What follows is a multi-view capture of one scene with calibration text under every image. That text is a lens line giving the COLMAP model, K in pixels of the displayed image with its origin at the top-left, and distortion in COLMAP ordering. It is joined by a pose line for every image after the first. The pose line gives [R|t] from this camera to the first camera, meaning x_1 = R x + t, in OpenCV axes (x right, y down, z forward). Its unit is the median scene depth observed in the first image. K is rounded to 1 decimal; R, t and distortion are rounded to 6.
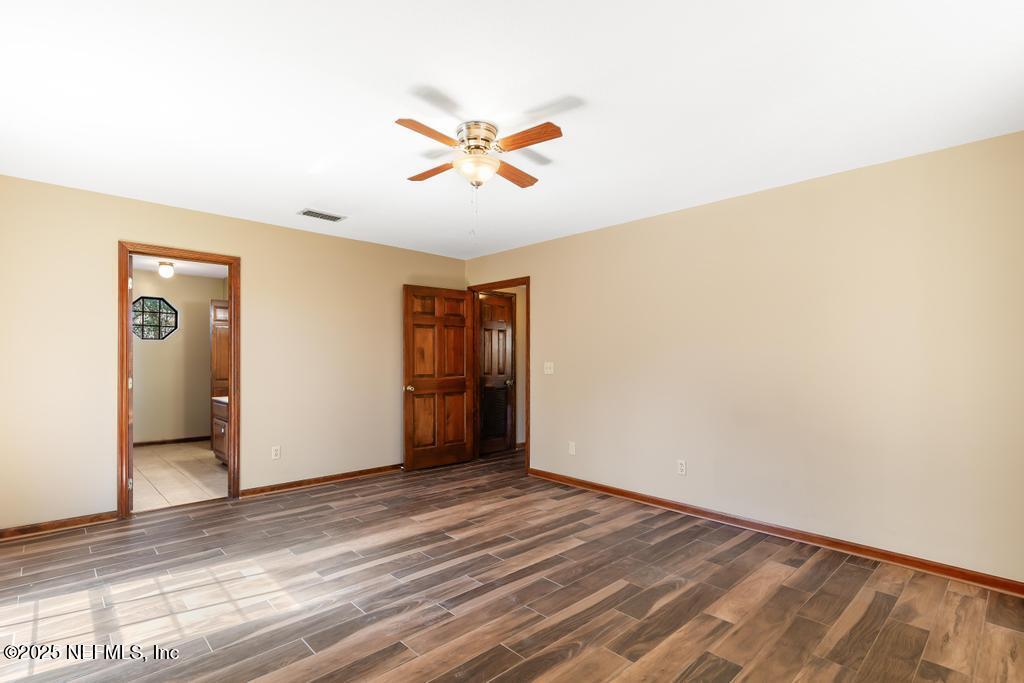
lens RADIAL K [[478.6, 0, 510.2], [0, 478.6, 359.0], [0, 0, 1]] dist [0.002927, 0.000416]
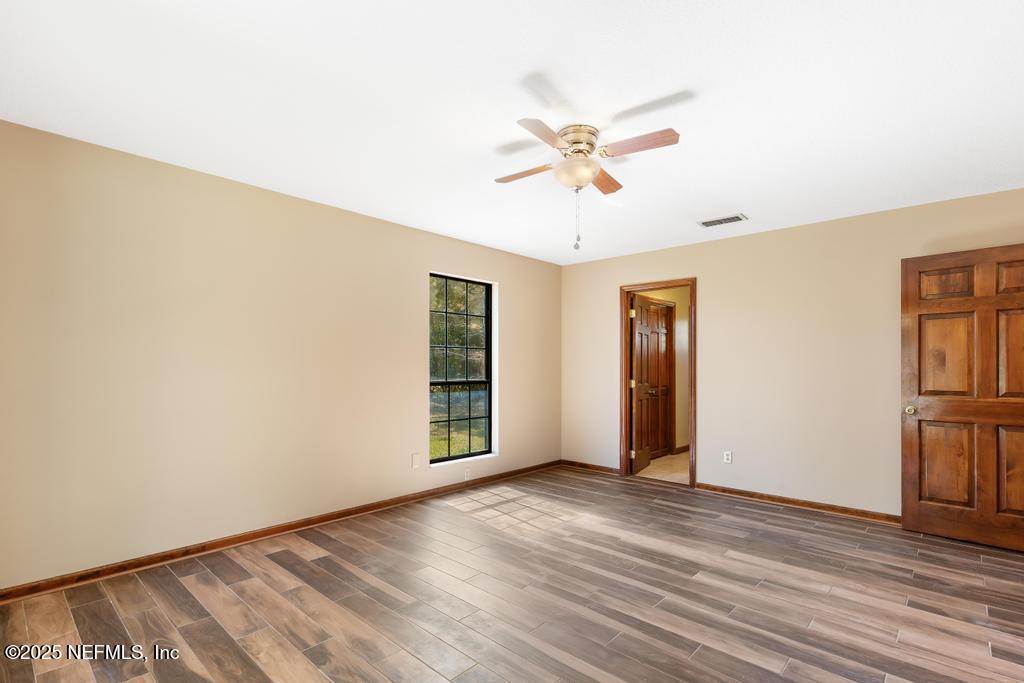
lens RADIAL K [[492.6, 0, 510.3], [0, 492.6, 365.2], [0, 0, 1]] dist [0.002351, 0.000499]
pose [[0.067558, -0.005749, -0.997699, 0.570462], [-0.002616, 0.999979, -0.005939, 0.004915], [0.997712, 0.003011, 0.067541, 0.479500]]
